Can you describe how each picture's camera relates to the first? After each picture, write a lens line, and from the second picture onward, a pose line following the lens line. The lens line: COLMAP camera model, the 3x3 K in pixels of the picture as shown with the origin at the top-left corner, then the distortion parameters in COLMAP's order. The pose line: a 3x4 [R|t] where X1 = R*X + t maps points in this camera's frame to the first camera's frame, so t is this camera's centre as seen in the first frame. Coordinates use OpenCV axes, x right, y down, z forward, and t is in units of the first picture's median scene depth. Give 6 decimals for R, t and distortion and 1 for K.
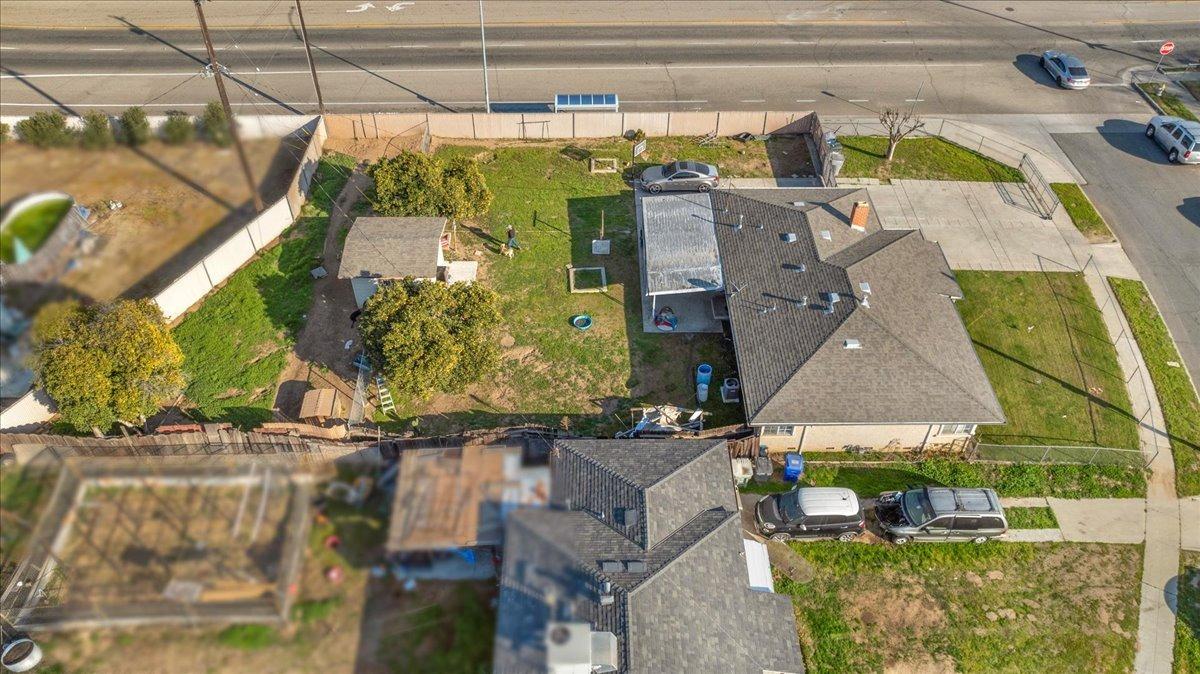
lens RADIAL K [[827.8, 0, 597.1], [0, 827.8, 344.6], [0, 0, 1]] dist [-0.010689, 0.008928]
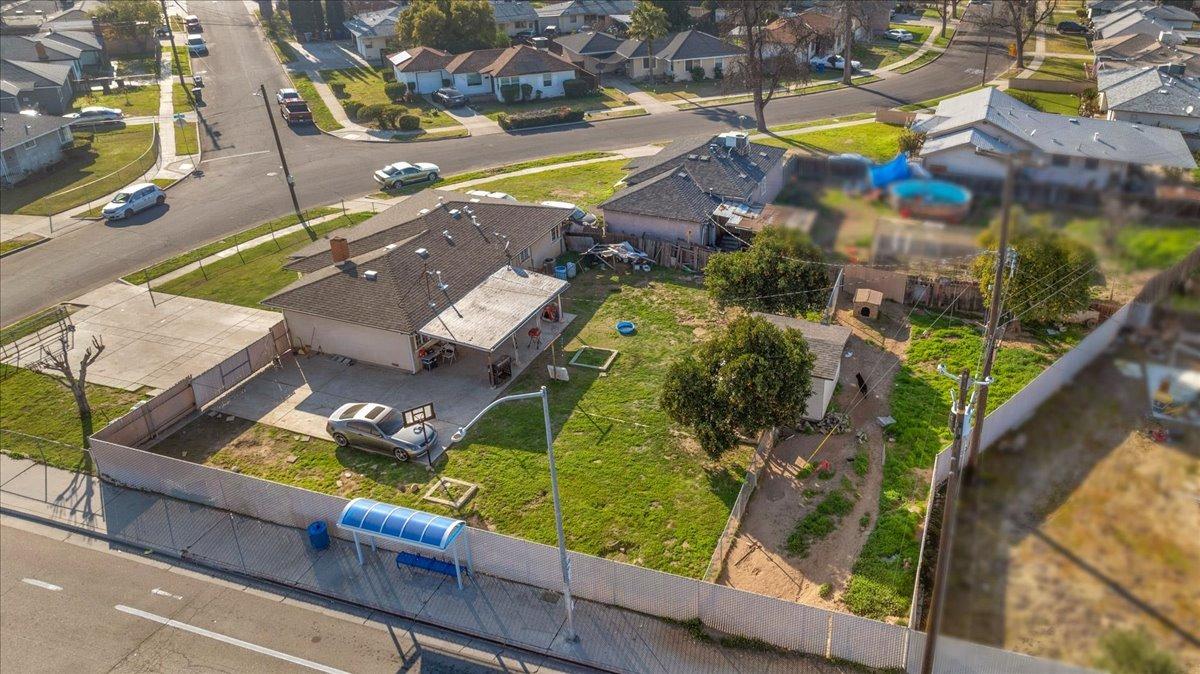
lens RADIAL K [[896.0, 0, 706.9], [0, 896.0, 338.1], [0, 0, 1]] dist [-0.001580, -0.013428]
pose [[-0.947424, -0.171291, 0.270272, -0.427259], [0.211009, 0.300519, 0.930142, -1.063706], [-0.240546, 0.938268, -0.248575, 1.288087]]
